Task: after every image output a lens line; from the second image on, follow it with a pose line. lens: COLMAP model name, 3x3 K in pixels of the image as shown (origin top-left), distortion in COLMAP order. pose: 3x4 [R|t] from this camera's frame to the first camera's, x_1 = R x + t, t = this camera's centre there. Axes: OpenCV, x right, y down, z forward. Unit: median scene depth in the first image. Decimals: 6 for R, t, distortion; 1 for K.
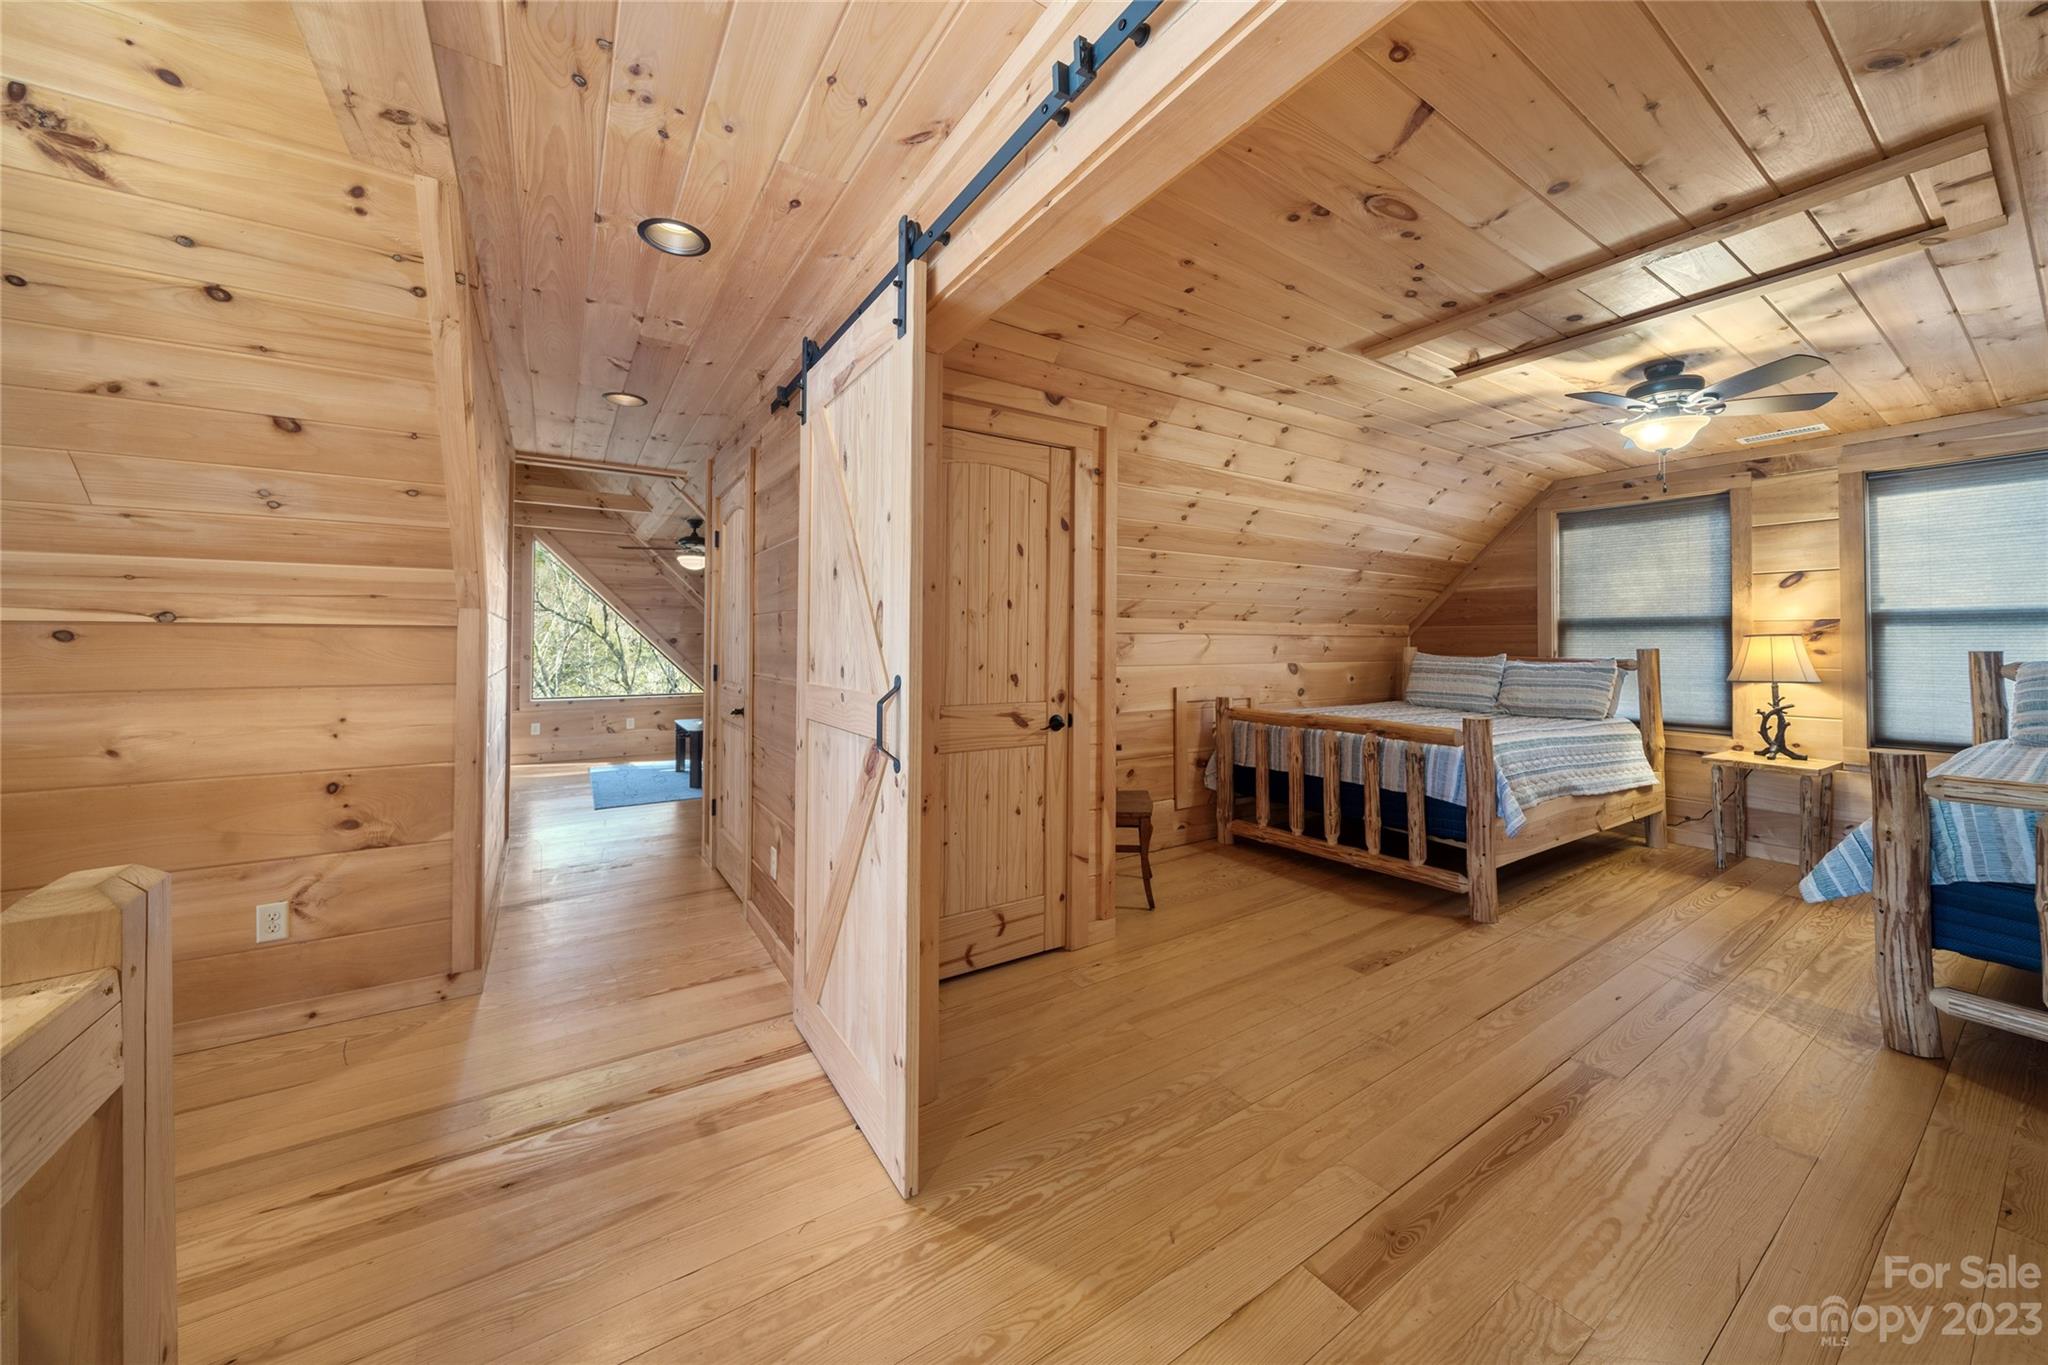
lens RADIAL K [[716.7, 0, 1023.4], [0, 716.7, 637.8], [0, 0, 1]] dist [-0.000742, -0.000090]
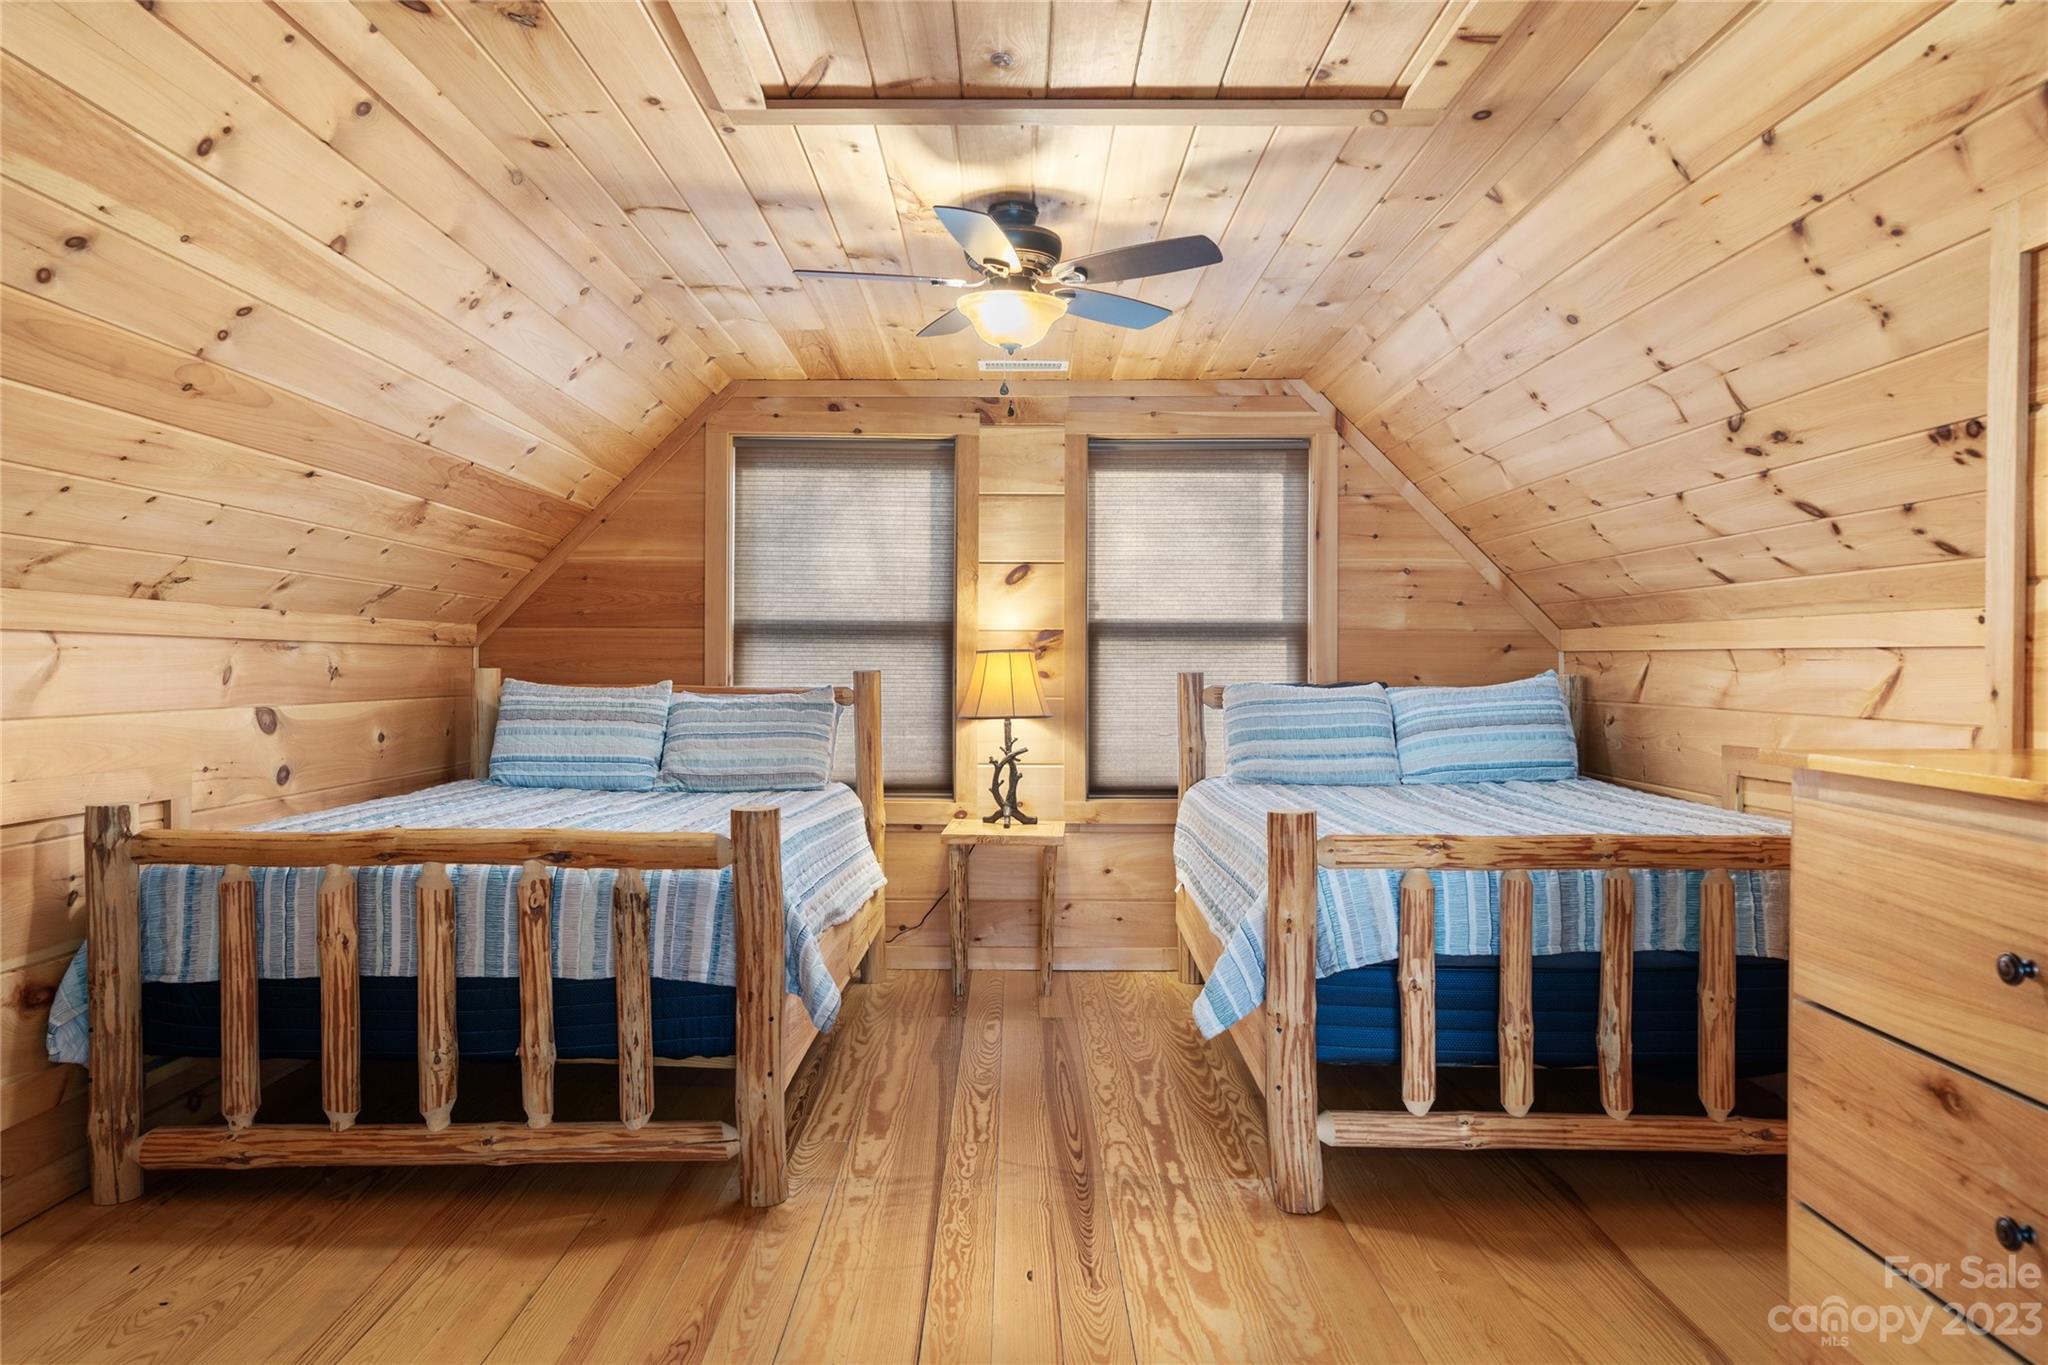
lens RADIAL K [[1337.3, 0, 1024.0], [0, 1337.3, 682.5], [0, 0, 1]] dist [0.003944, 0.002427]
pose [[0.545182, -0.009857, 0.838260, -0.044899], [-0.009819, 0.999787, 0.018143, 0.003348], [-0.838261, -0.018122, 0.544969, 0.262955]]
